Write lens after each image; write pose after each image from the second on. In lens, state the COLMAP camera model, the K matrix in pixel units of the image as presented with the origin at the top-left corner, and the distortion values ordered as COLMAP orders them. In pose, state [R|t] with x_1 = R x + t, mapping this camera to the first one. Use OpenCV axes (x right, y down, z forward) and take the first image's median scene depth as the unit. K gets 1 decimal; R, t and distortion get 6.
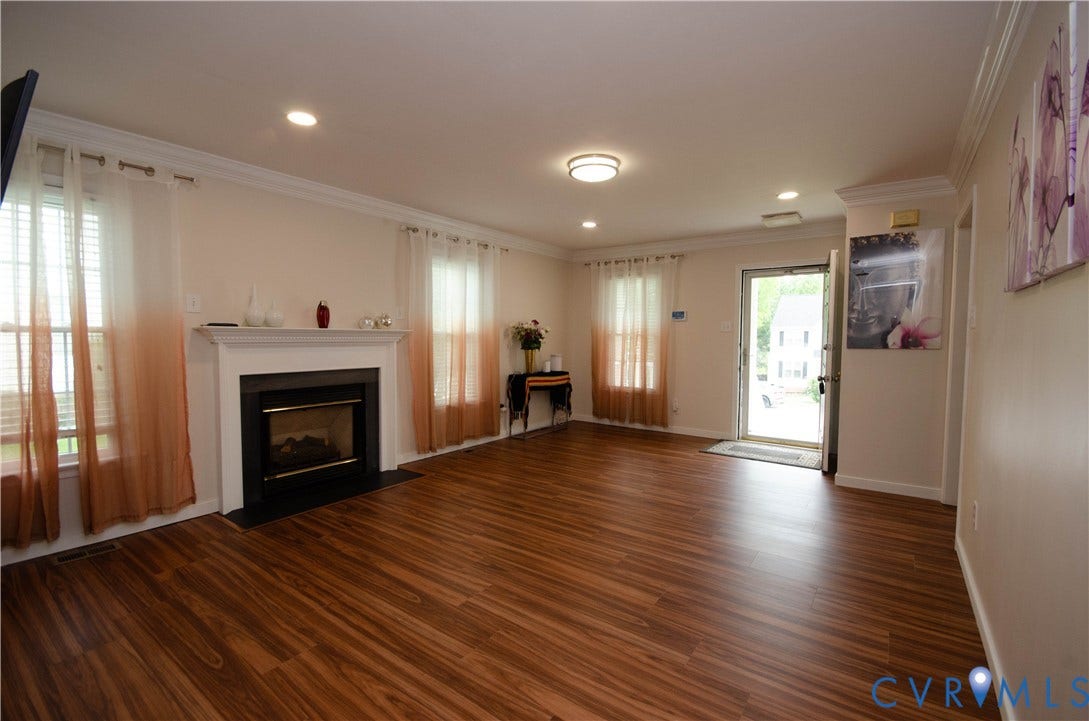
lens RADIAL K [[477.4, 0, 549.6], [0, 477.4, 358.1], [0, 0, 1]] dist [-0.001634, -0.003337]
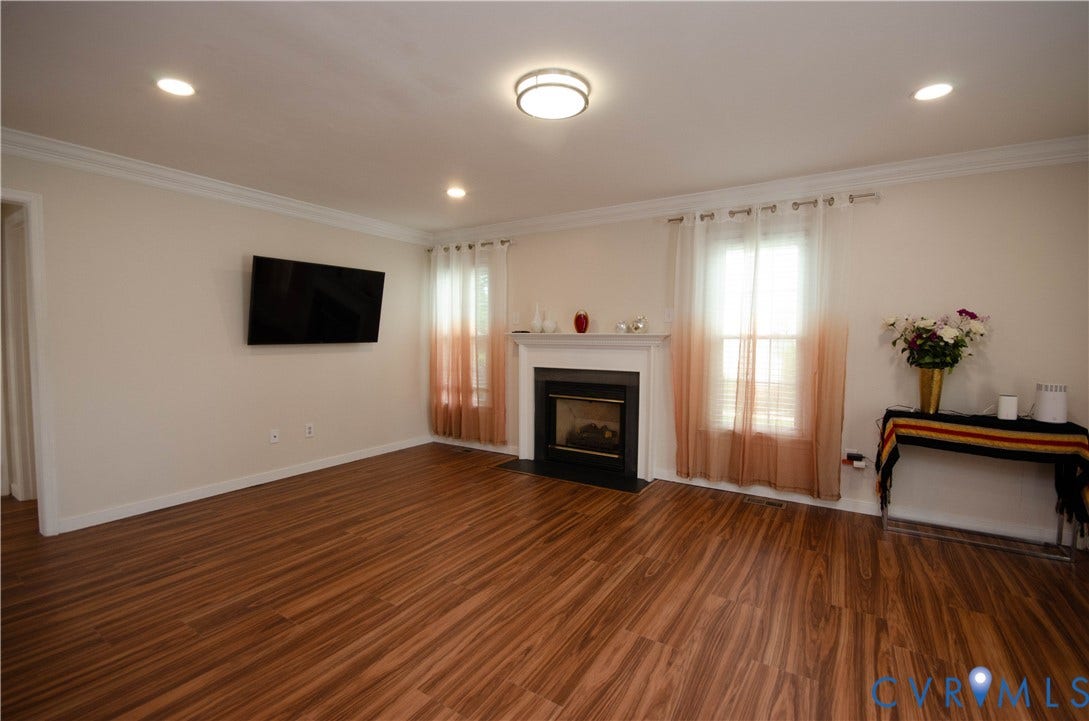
lens RADIAL K [[477.4, 0, 550.9], [0, 477.4, 360.9], [0, 0, 1]] dist [-0.001634, -0.003337]
pose [[0.064835, 0.040695, -0.997066, 0.702162], [-0.053377, 0.997879, 0.037258, -0.034665], [0.996467, 0.050804, 0.066869, 0.856753]]
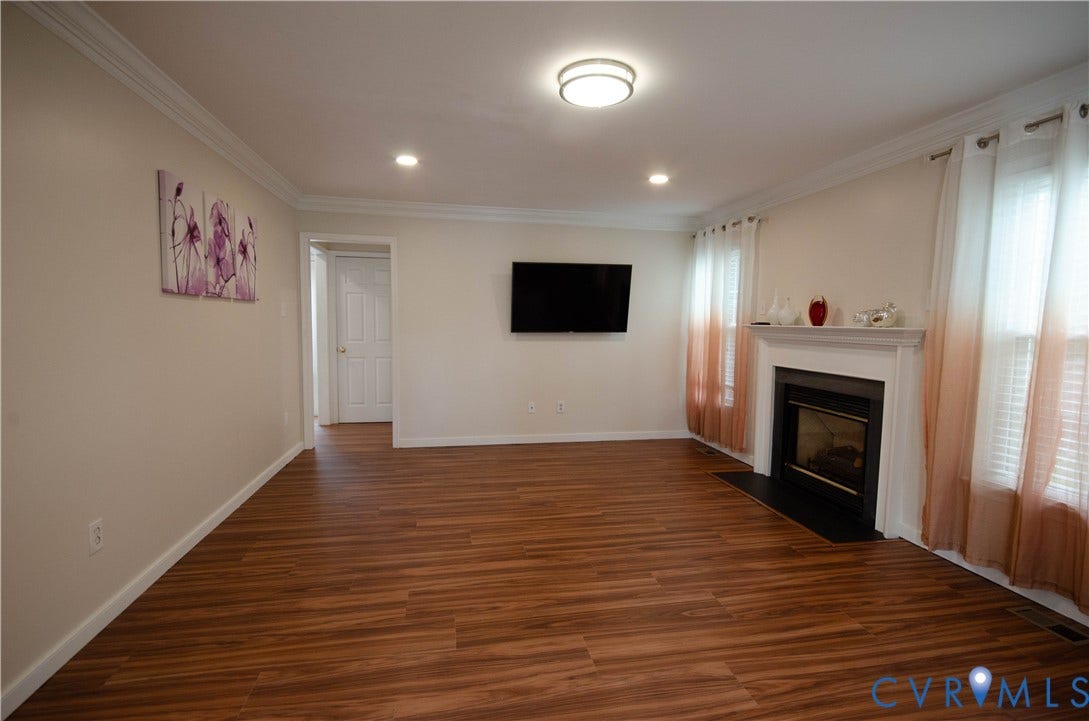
lens RADIAL K [[518.8, 0, 547.0], [0, 518.8, 360.4], [0, 0, 1]] dist [-0.003317, 0.001315]
pose [[-0.685460, 0.036626, -0.727188, 0.607330], [-0.054139, 0.993405, 0.101067, -0.069433], [0.726094, 0.108647, -0.678957, 1.315286]]
